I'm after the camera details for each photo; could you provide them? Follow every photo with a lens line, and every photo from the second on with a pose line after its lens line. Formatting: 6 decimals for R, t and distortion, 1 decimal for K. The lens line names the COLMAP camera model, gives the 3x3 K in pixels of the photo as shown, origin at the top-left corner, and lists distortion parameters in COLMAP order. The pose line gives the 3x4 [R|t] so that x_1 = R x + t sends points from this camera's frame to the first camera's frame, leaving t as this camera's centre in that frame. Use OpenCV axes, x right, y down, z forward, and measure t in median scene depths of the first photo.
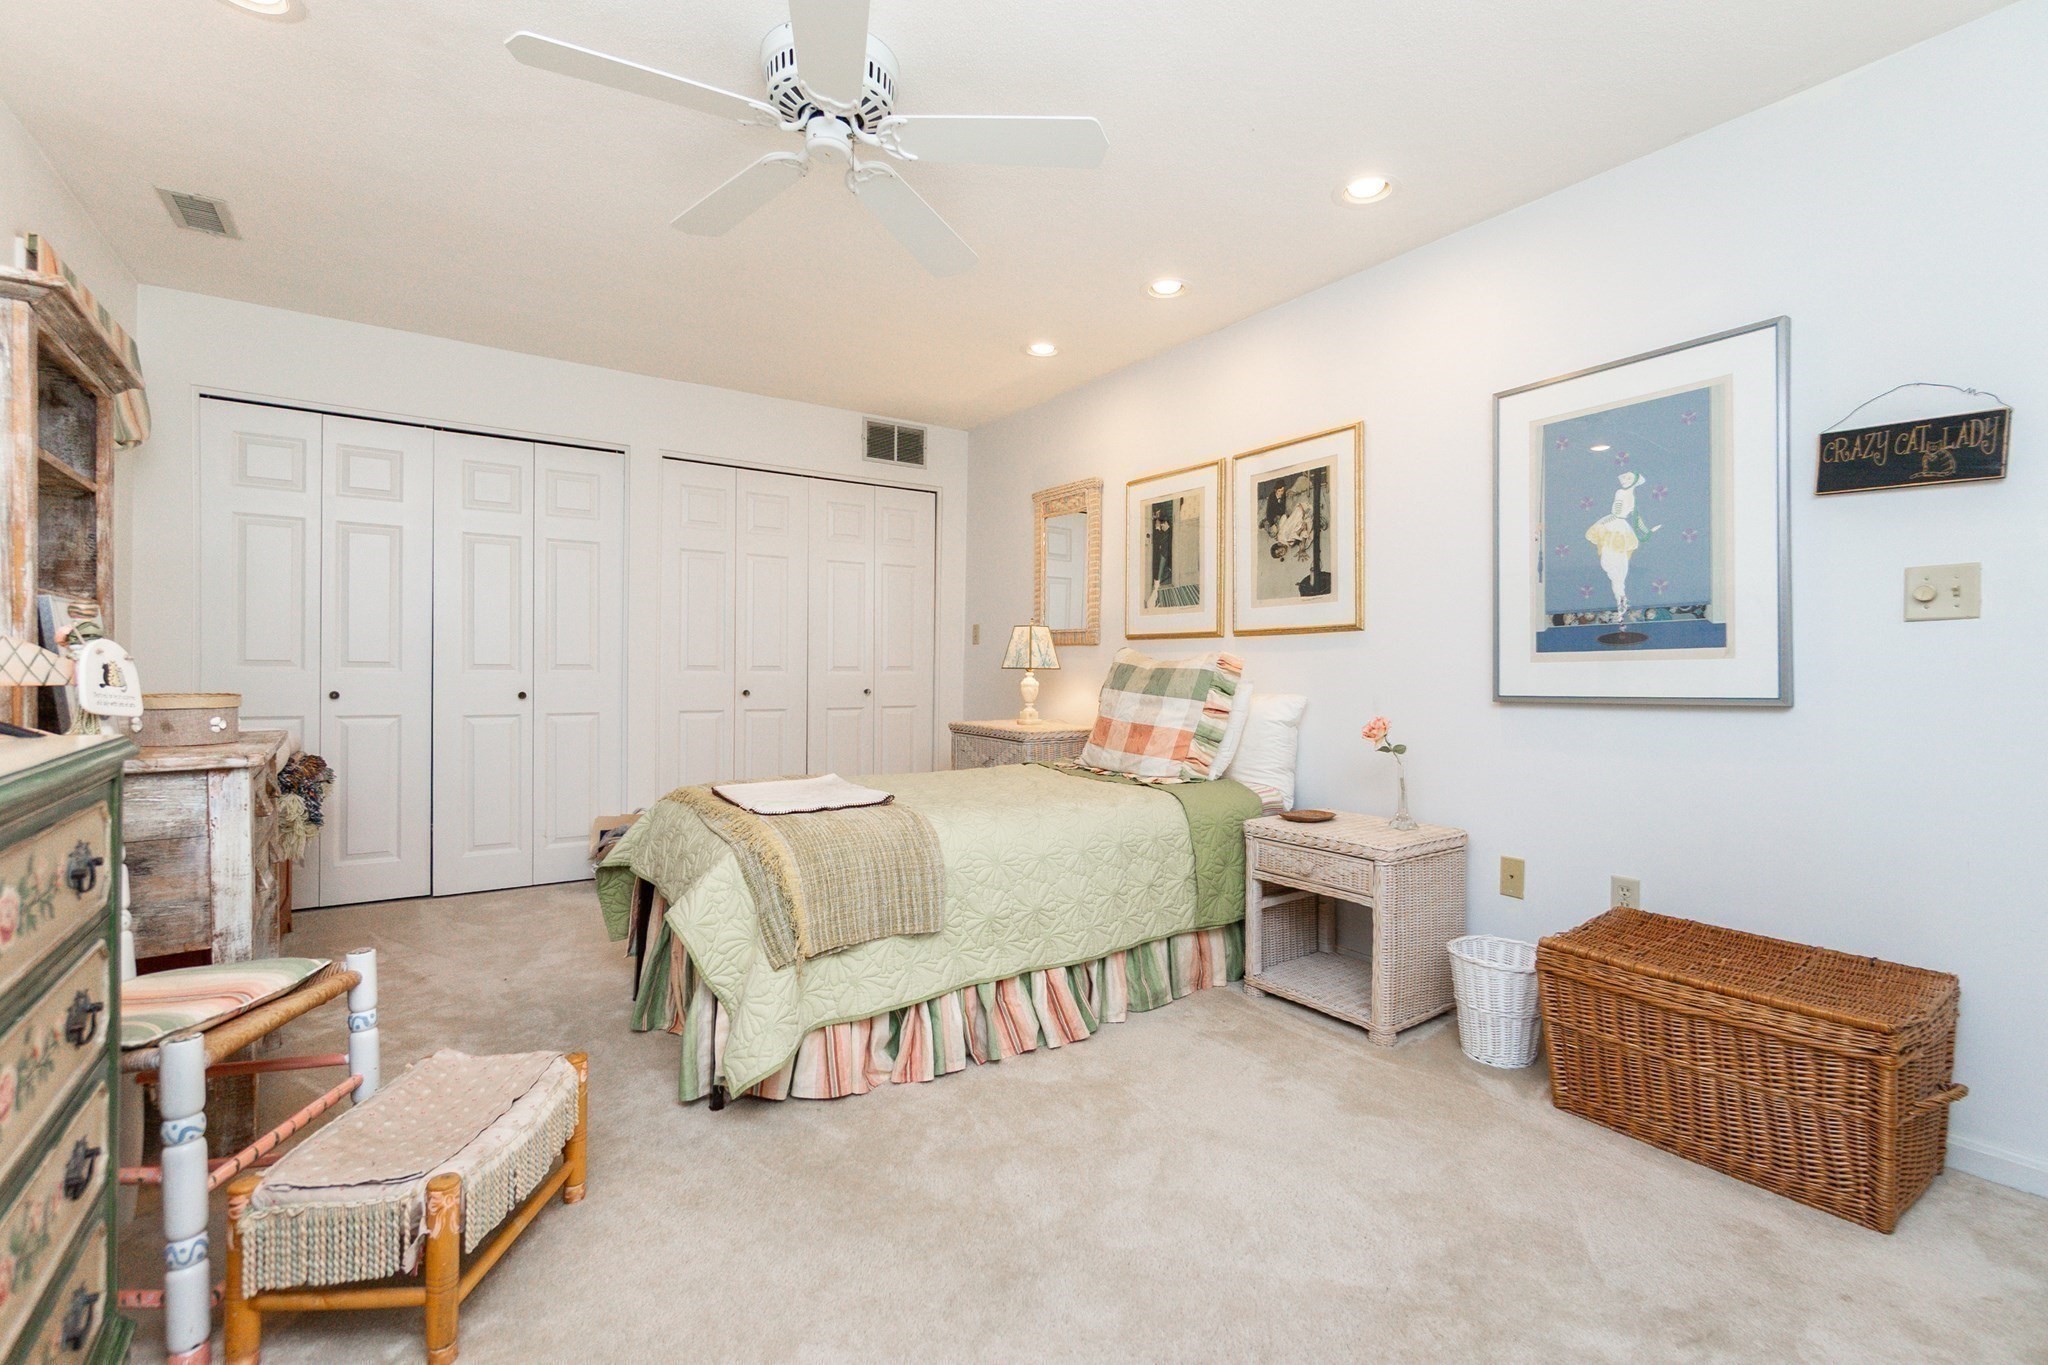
lens RADIAL K [[893.8, 0, 1021.0], [0, 893.8, 678.0], [0, 0, 1]] dist [-0.004190, 0.001581]
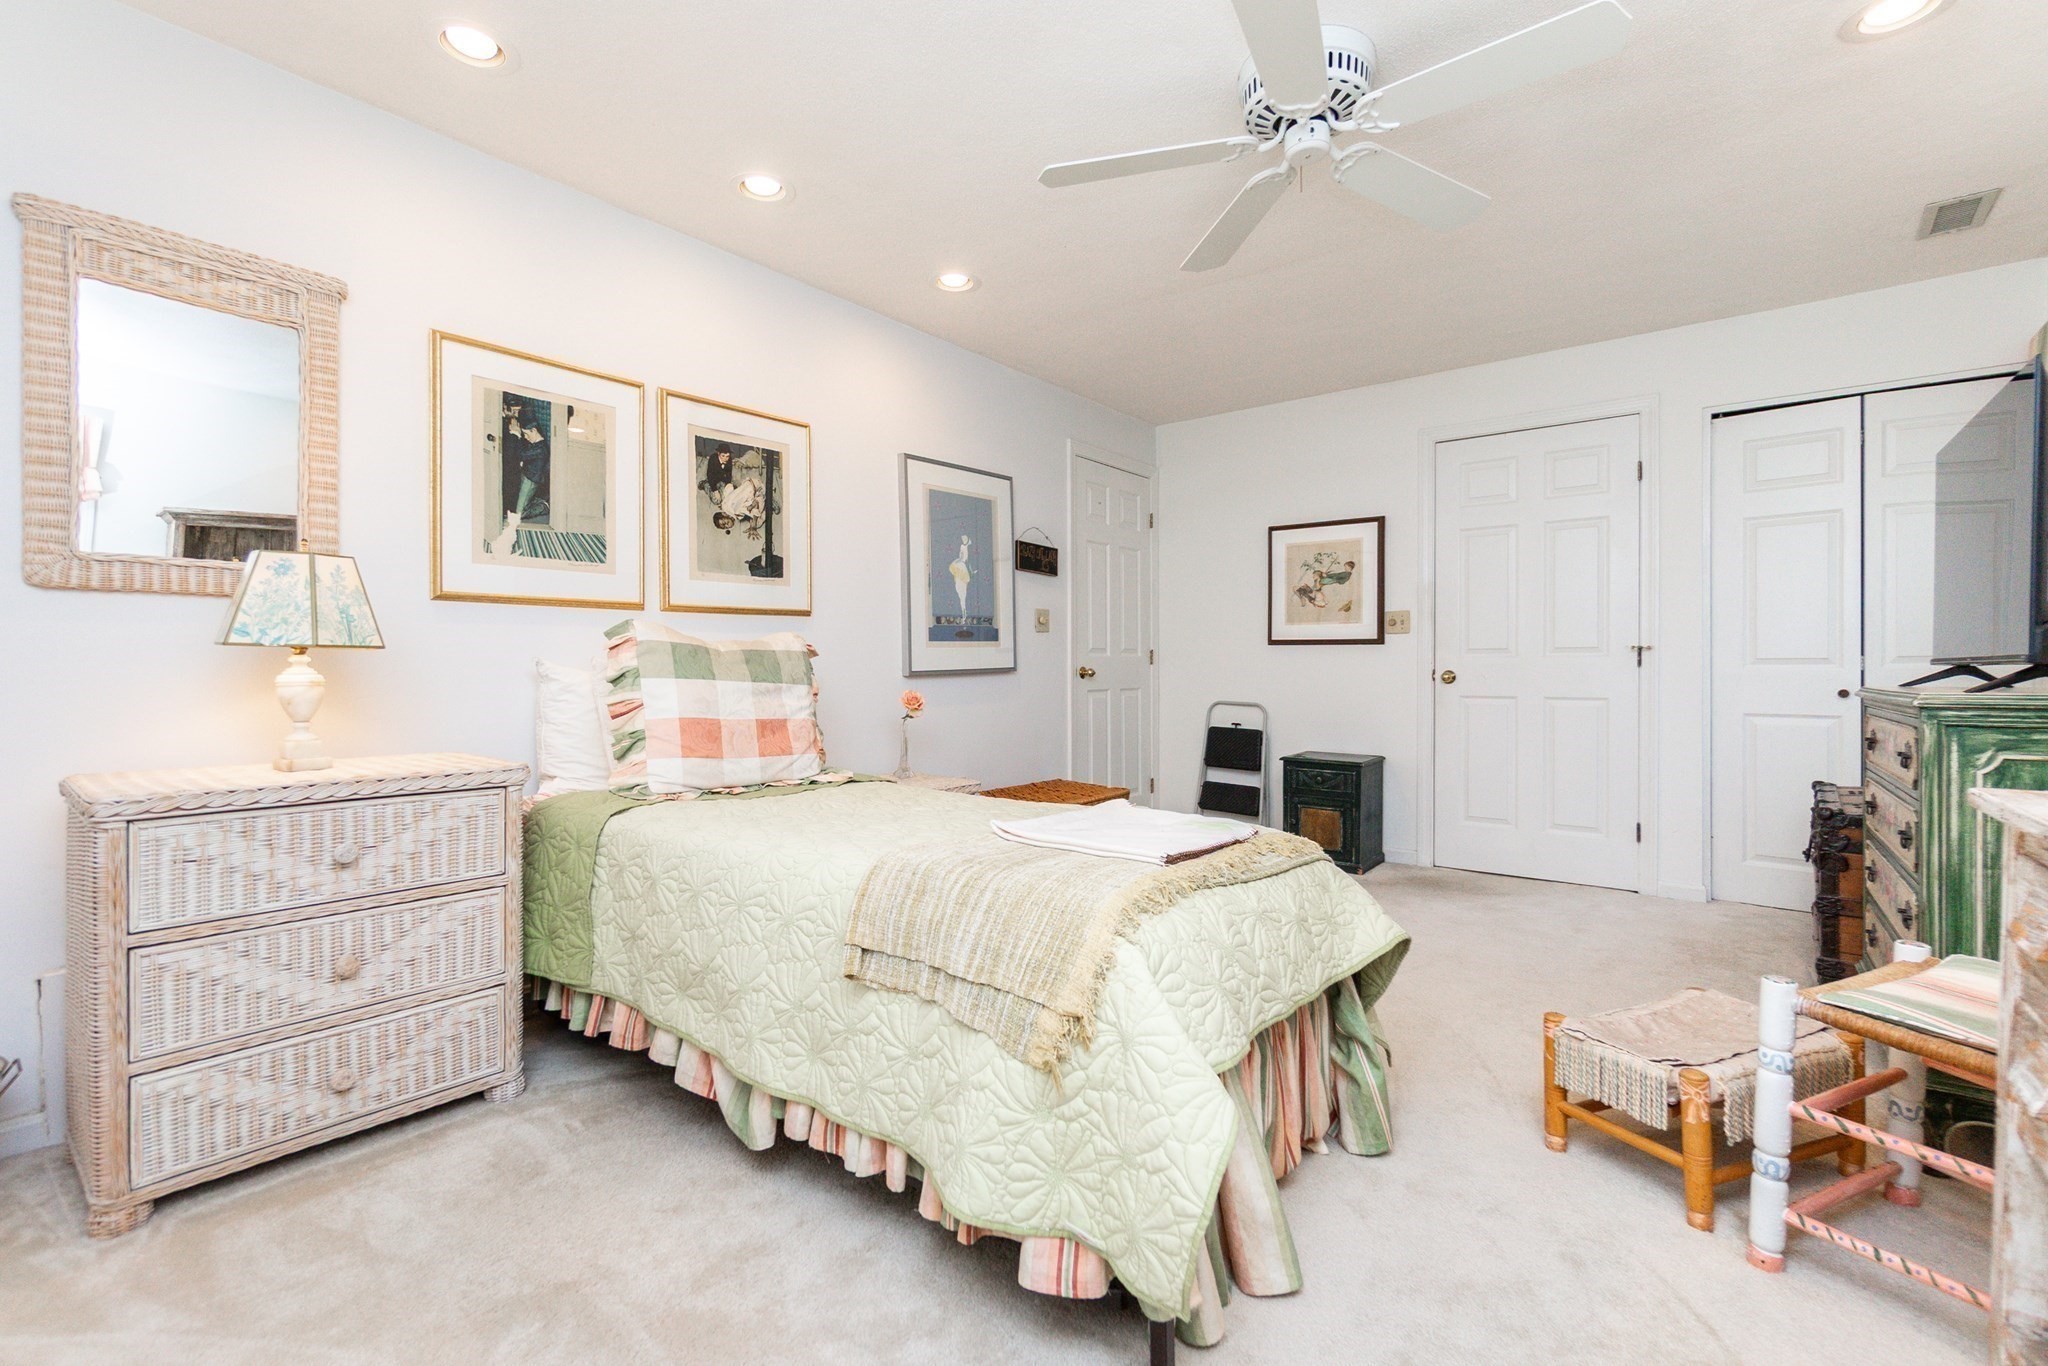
lens RADIAL K [[893.8, 0, 1016.6], [0, 893.8, 678.4], [0, 0, 1]] dist [-0.004190, 0.001581]
pose [[-0.282683, -0.038092, 0.958457, -0.701630], [-0.006960, 0.999266, 0.037661, -0.018523], [-0.959188, 0.003975, -0.282741, 1.002357]]
